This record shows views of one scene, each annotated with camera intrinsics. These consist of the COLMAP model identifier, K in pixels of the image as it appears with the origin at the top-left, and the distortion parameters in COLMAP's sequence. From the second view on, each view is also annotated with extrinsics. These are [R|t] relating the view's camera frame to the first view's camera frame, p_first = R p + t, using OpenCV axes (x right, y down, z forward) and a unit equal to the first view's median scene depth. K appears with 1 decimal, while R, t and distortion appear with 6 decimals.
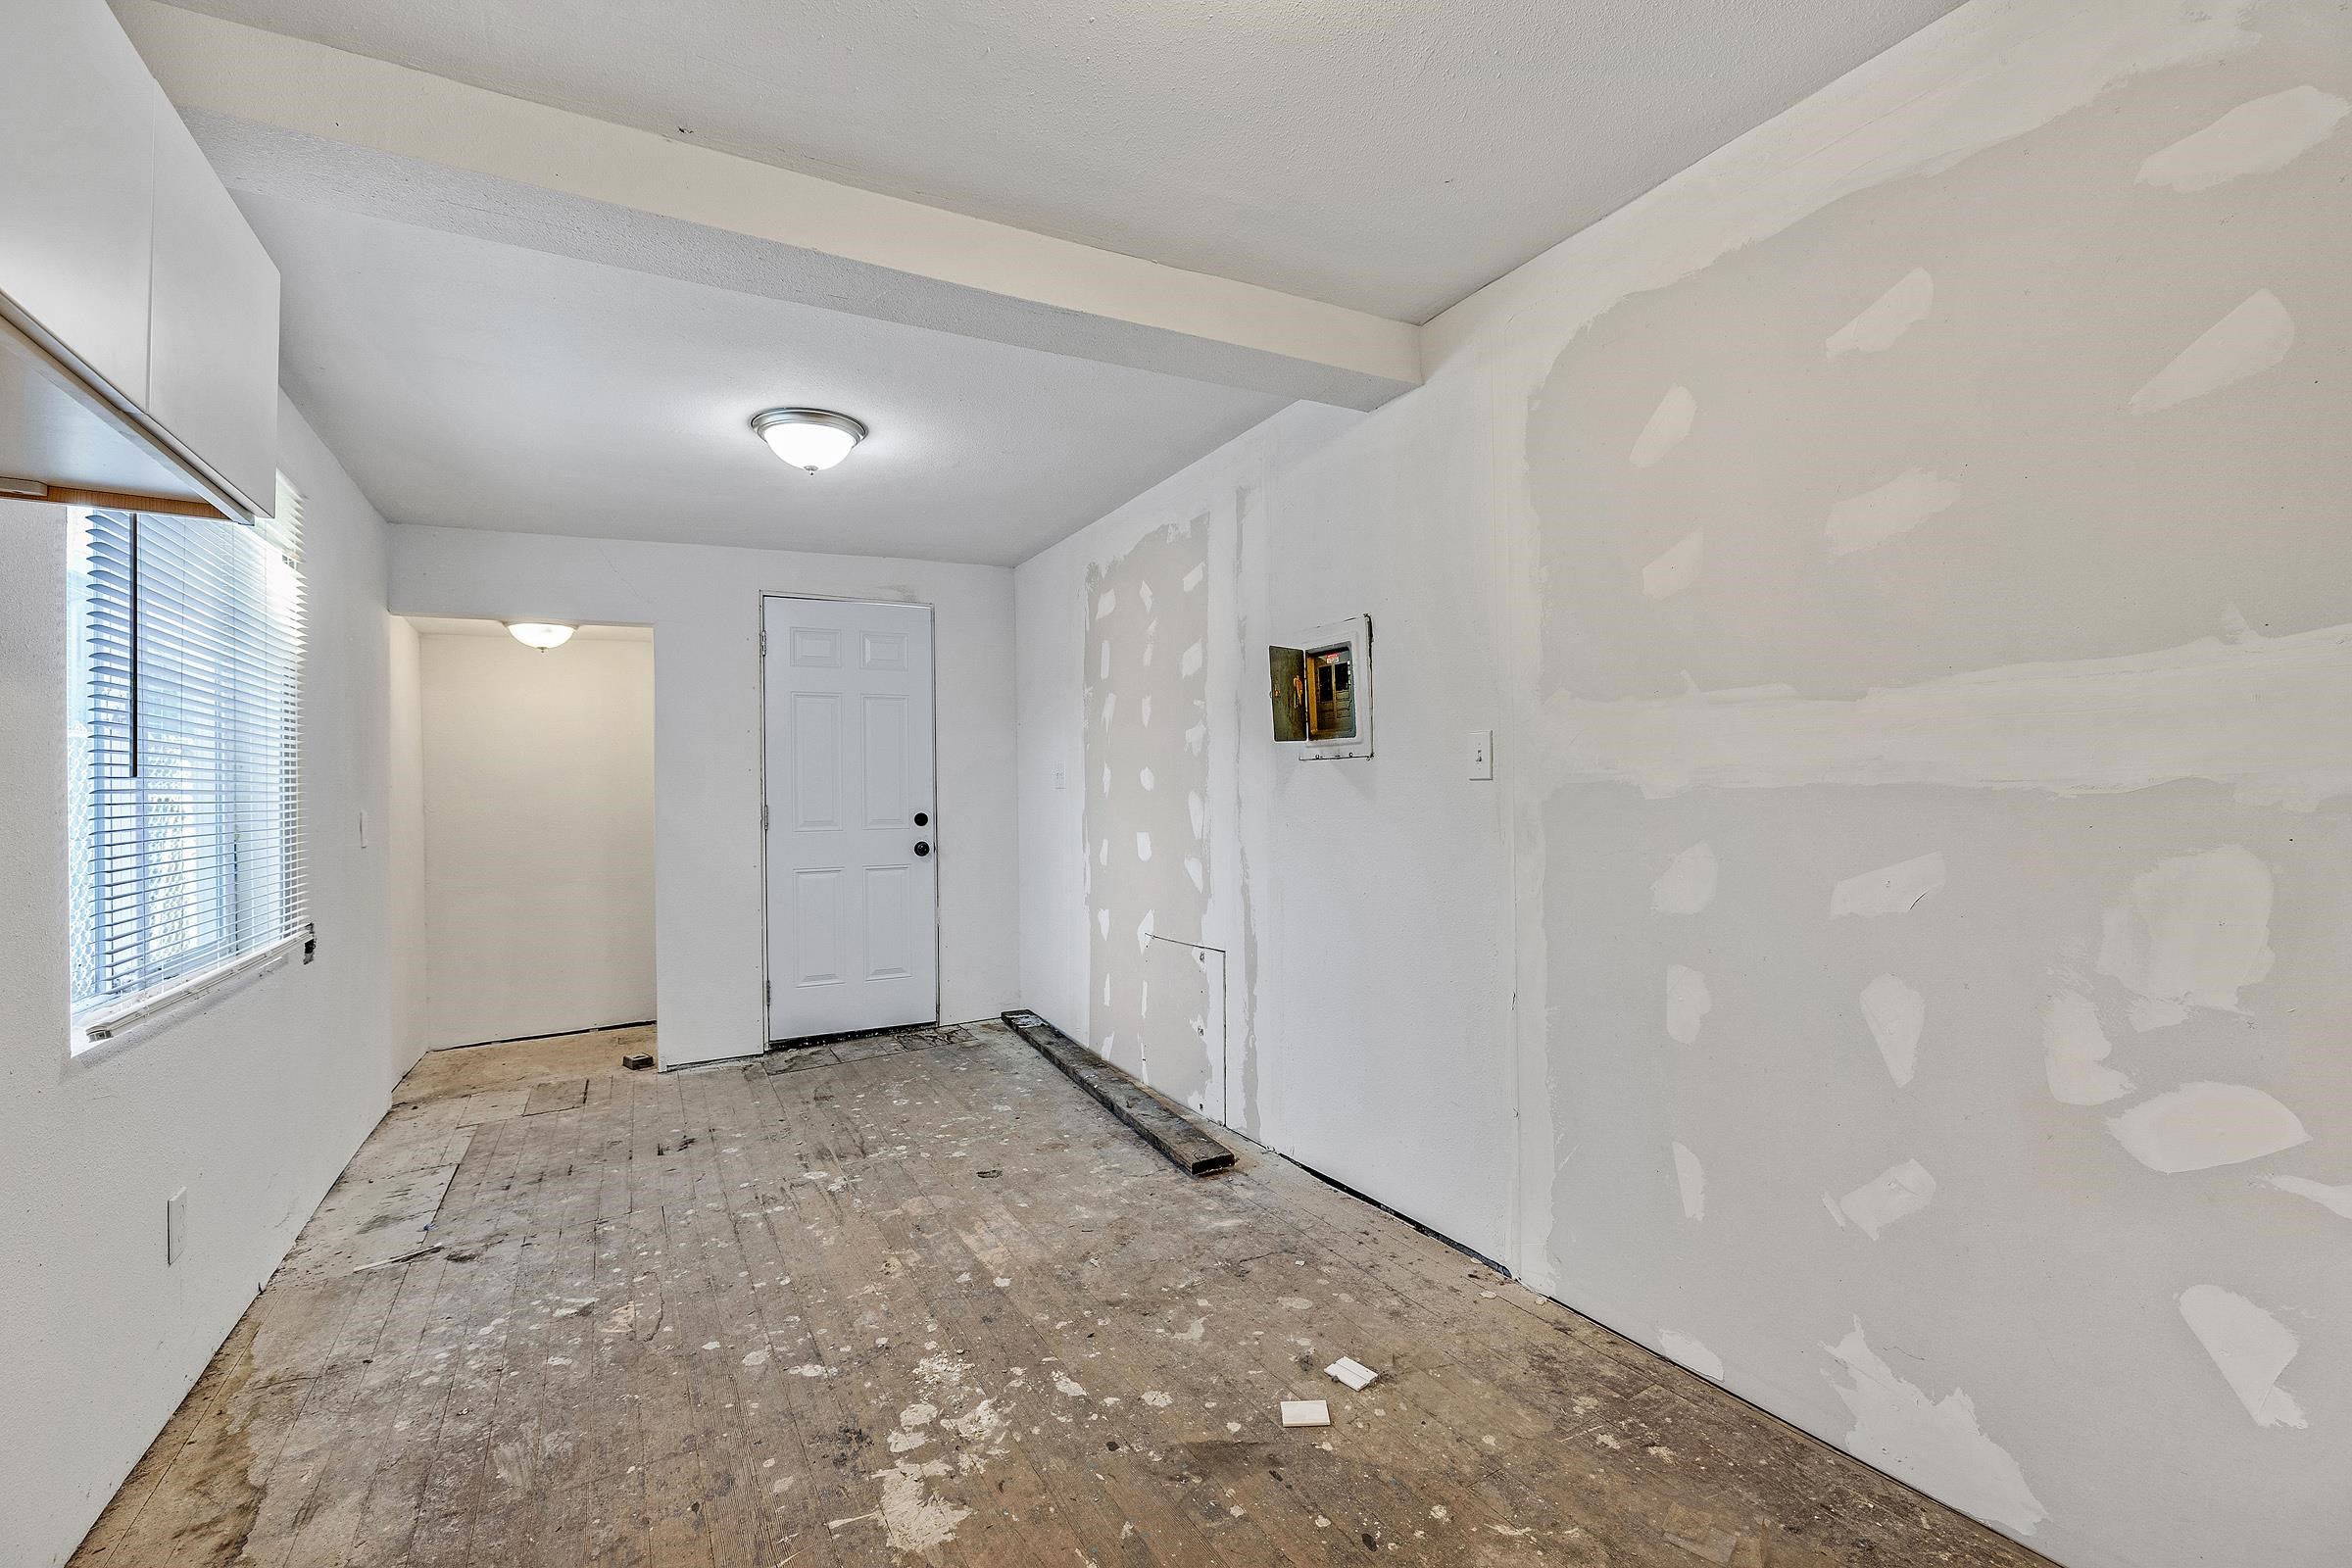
lens RADIAL K [[981.0, 0, 1169.0], [0, 981.0, 787.3], [0, 0, 1]] dist [-0.000610, -0.000110]
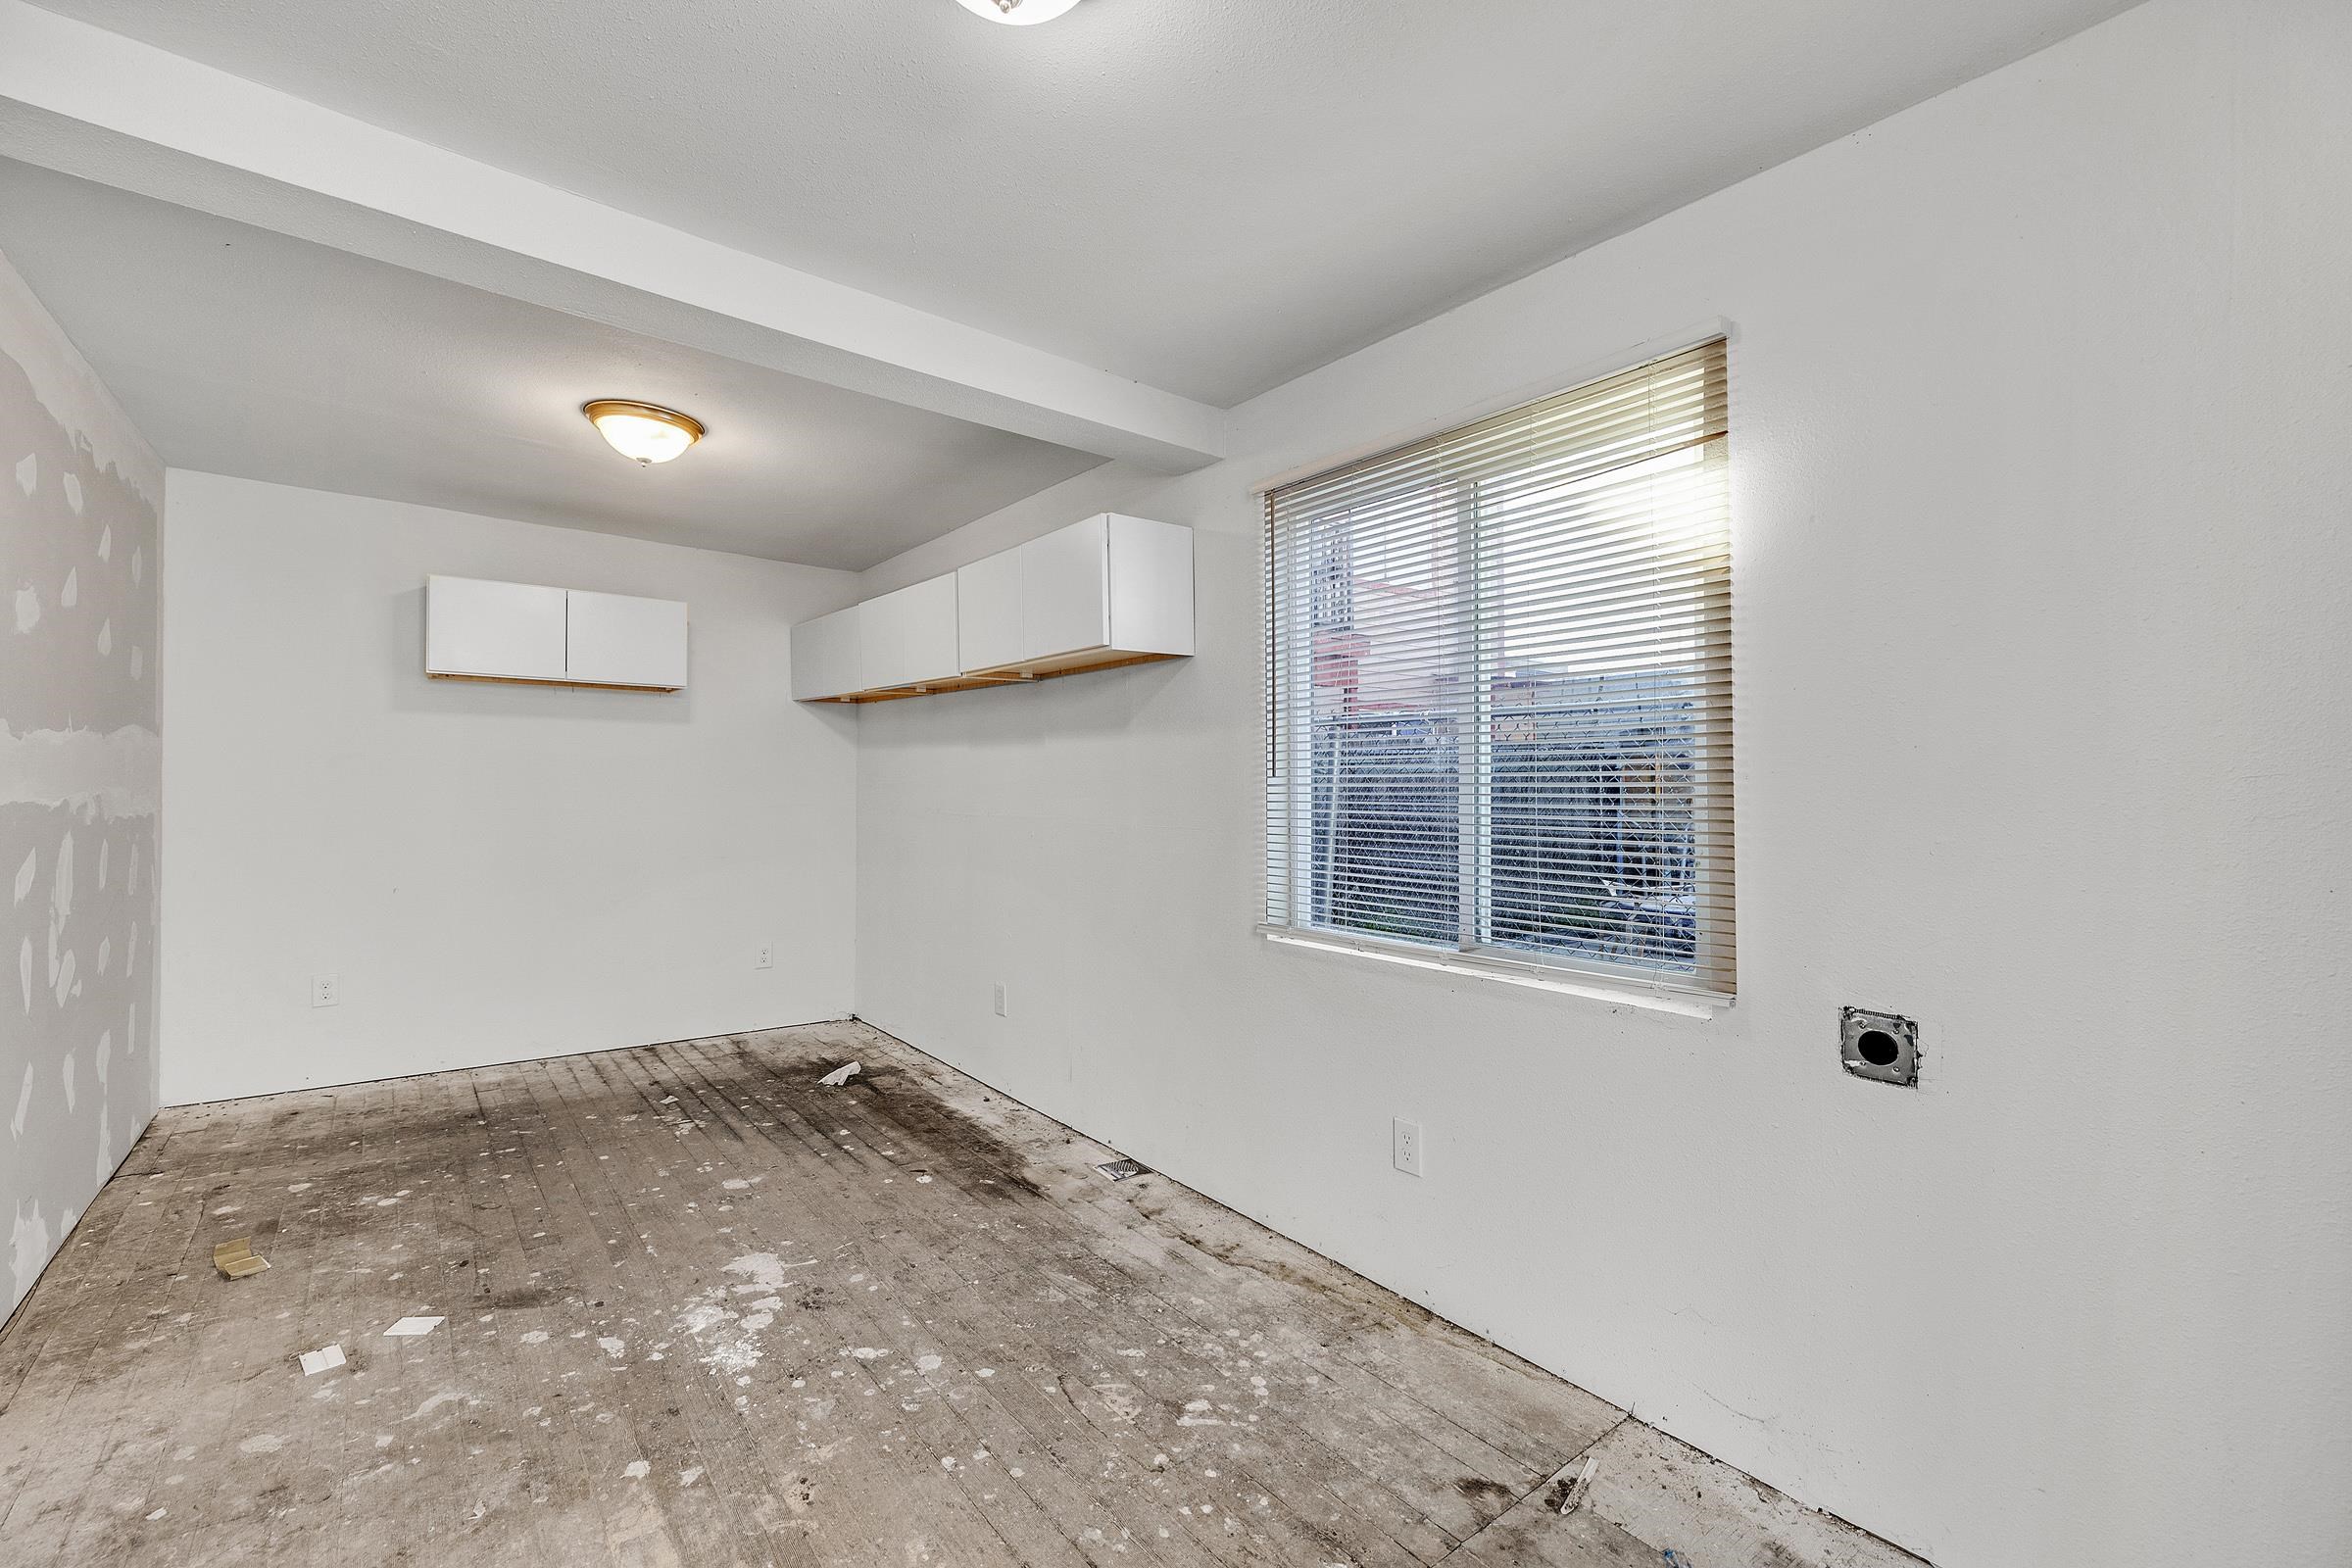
lens RADIAL K [[981.0, 0, 1169.0], [0, 981.0, 787.3], [0, 0, 1]] dist [-0.000610, -0.000110]
pose [[-0.988966, 0.017940, -0.147055, -0.533486], [0.017700, 0.999839, 0.002939, 0.000315], [0.147084, 0.000304, -0.989124, 2.048497]]
